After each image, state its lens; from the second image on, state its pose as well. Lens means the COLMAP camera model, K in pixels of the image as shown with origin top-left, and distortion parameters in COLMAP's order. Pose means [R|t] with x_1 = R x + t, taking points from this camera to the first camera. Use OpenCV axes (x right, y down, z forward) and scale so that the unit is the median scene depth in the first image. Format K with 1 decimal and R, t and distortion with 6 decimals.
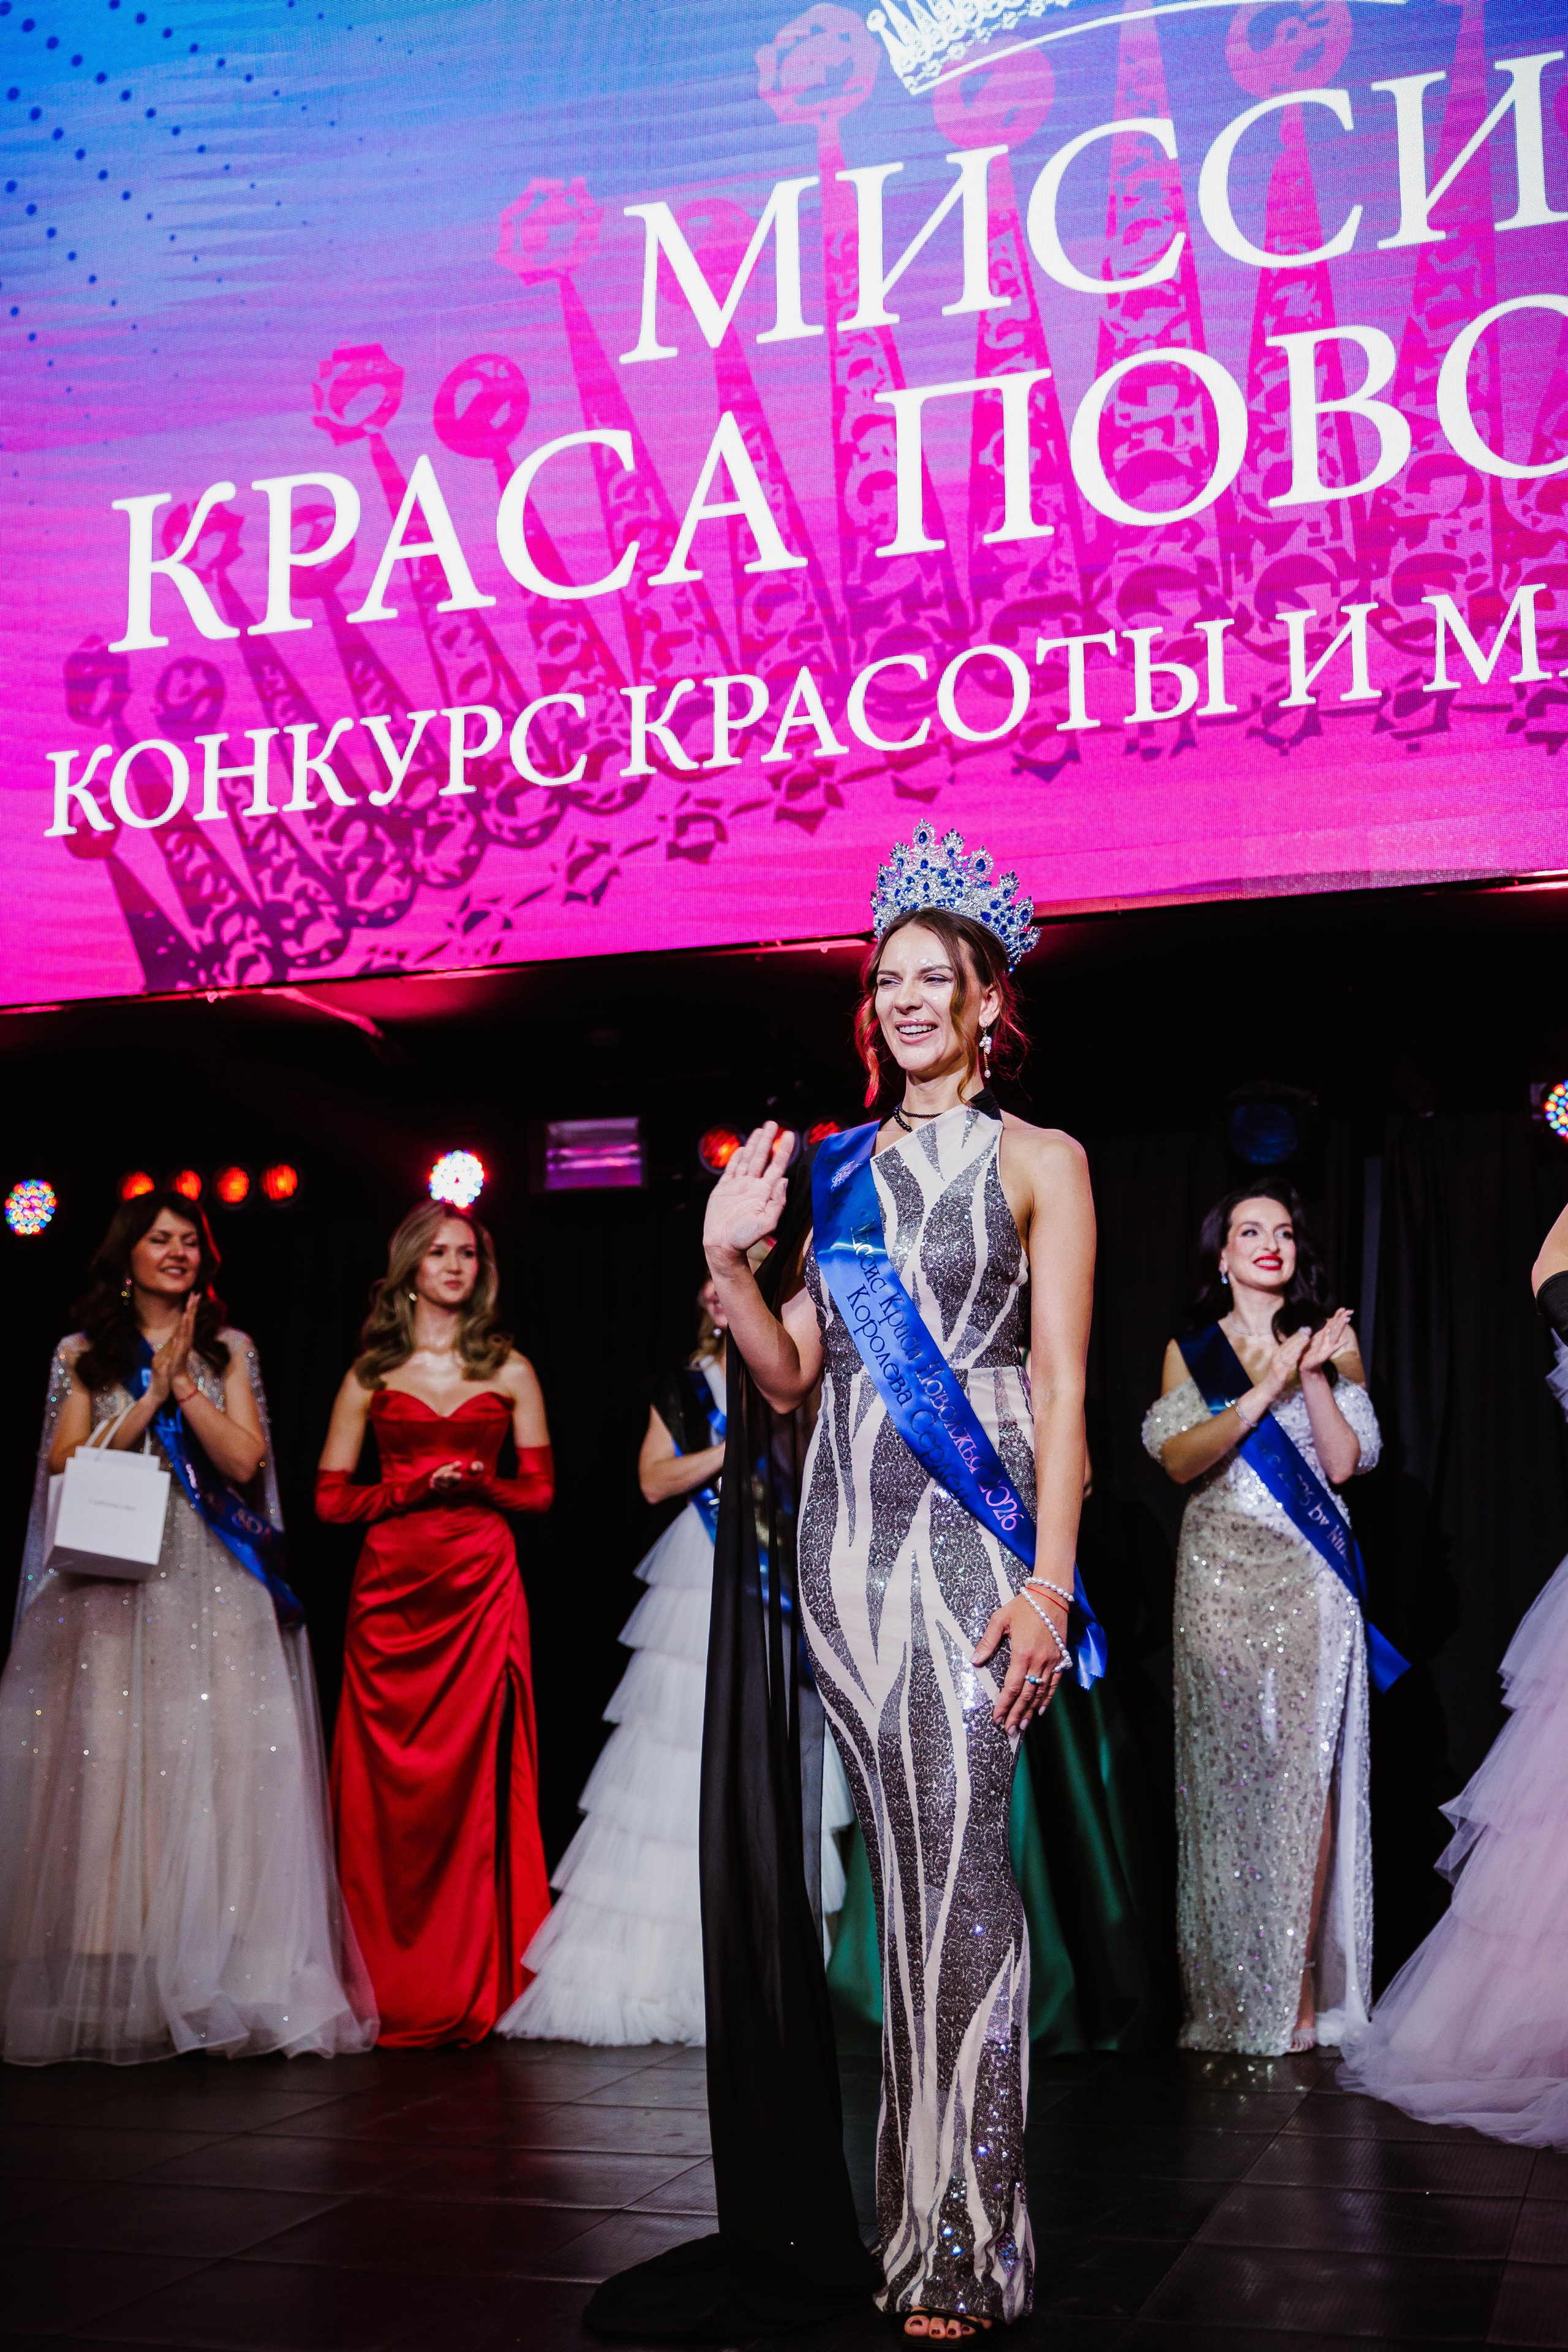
lens RADIAL K [[2830.9, 0, 778.7], [0, 2830.9, 1213.6], [0, 0, 1]] dist [-0.015687, 0.023511]
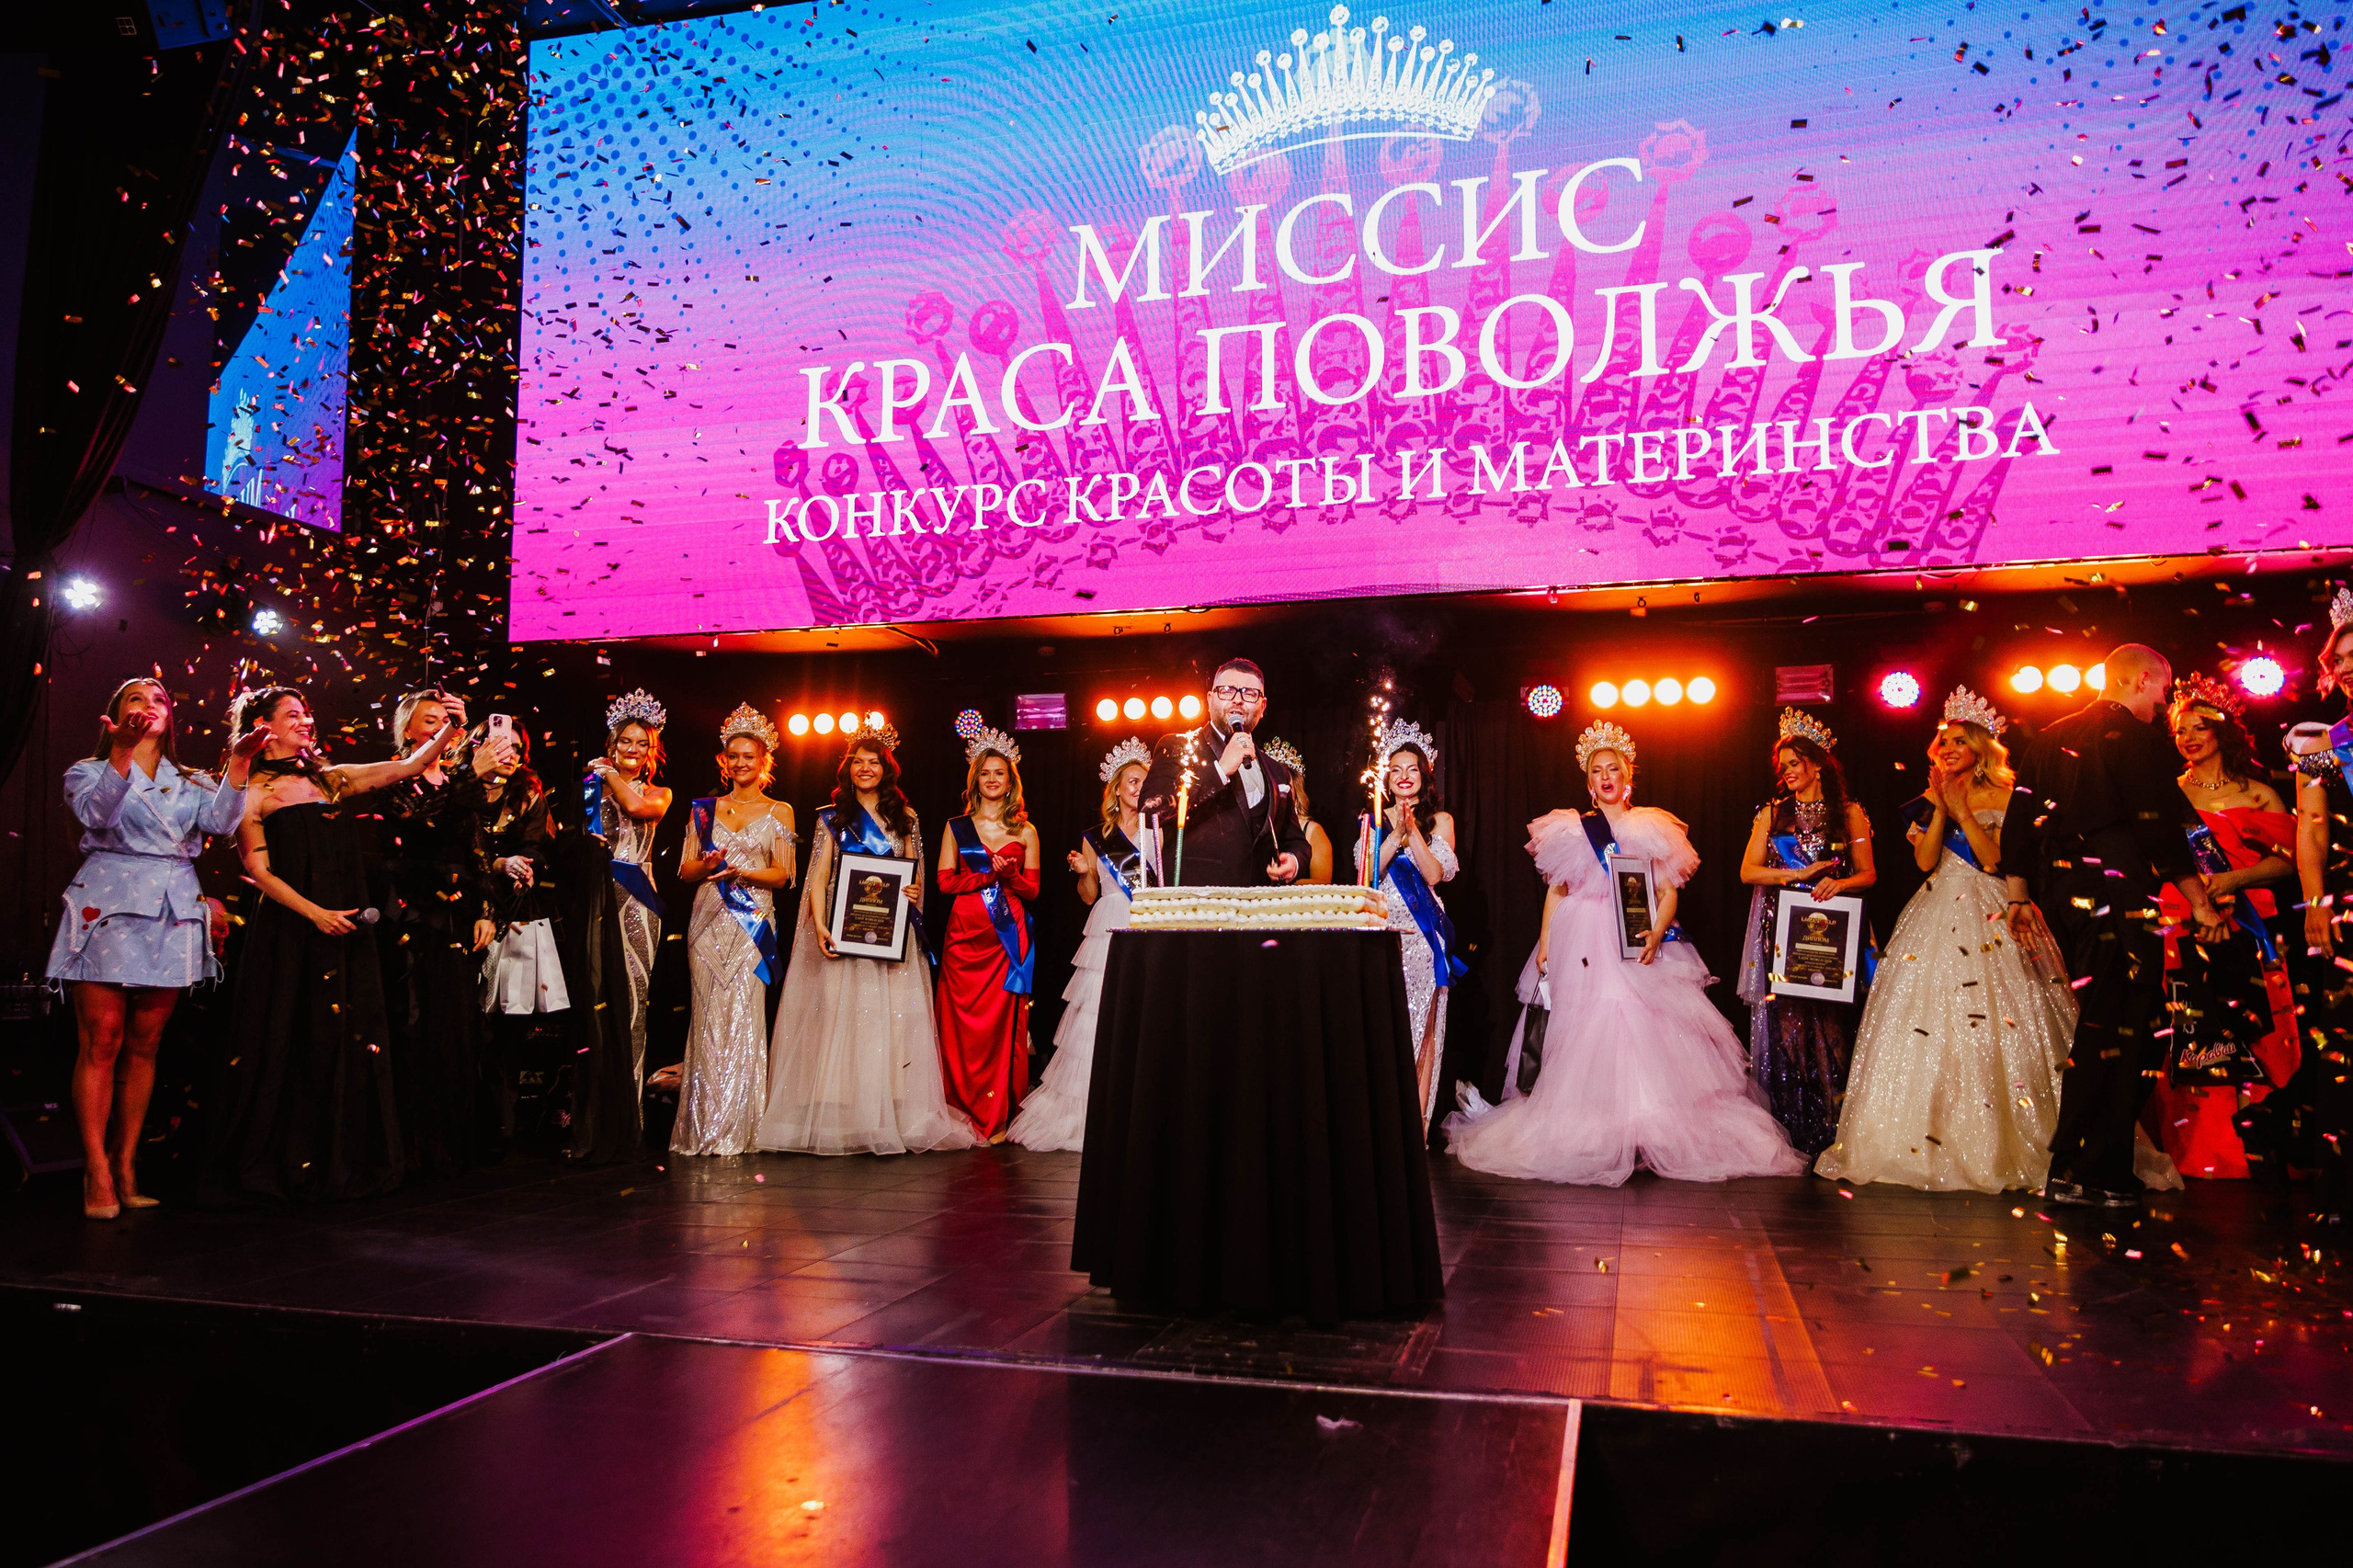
lens RADIAL K [[1660.6, 0, 1176.5], [0, 1660.6, 784.0], [0, 0, 1]] dist [0.005098, 0.004808]
pose [[0.999283, 0.017886, 0.033360, -0.012727], [-0.019068, 0.999189, 0.035461, -0.016030], [-0.032699, -0.036071, 0.998814, -0.162286]]
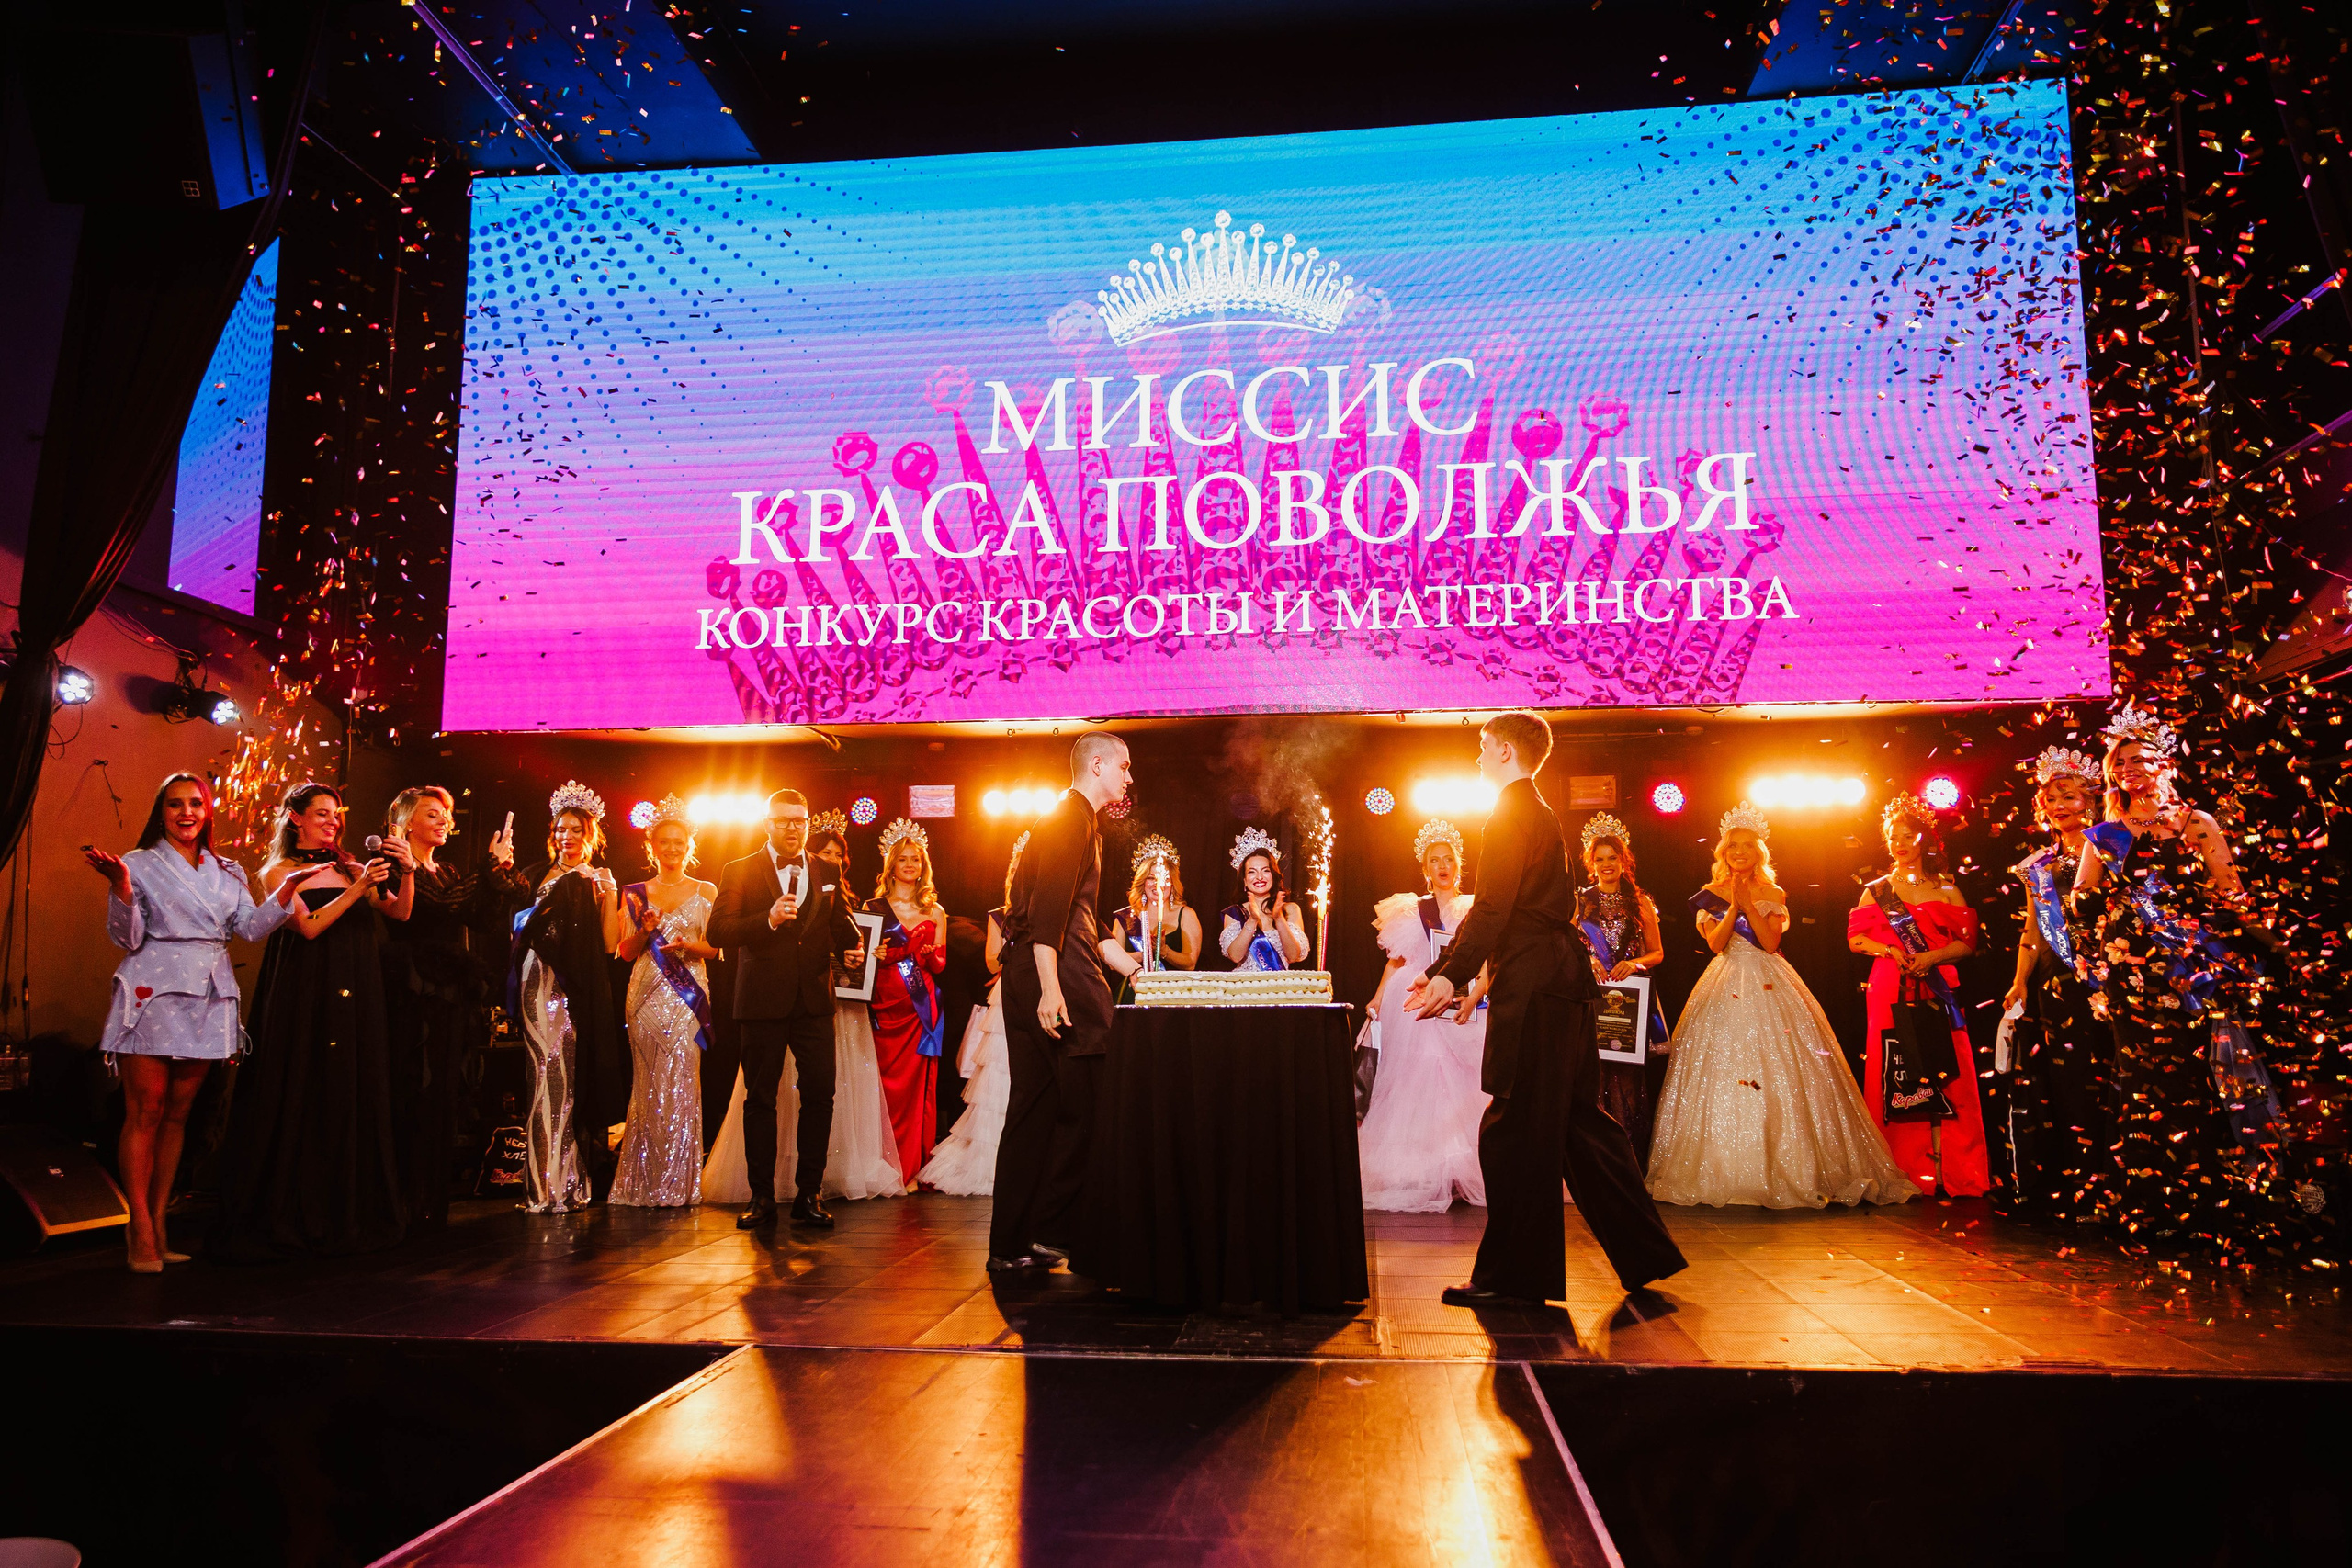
lens RADIAL K [[1622.1, 0, 1176.0], [0, 1622.1, 784.0], [0, 0, 1]] dist [-0.004607, 0.000223]
pose [[0.981718, 0.035706, 0.186964, -0.138667], [-0.034988, 0.999362, -0.007141, -0.038166], [-0.187099, 0.000469, 0.982341, -0.287908]]
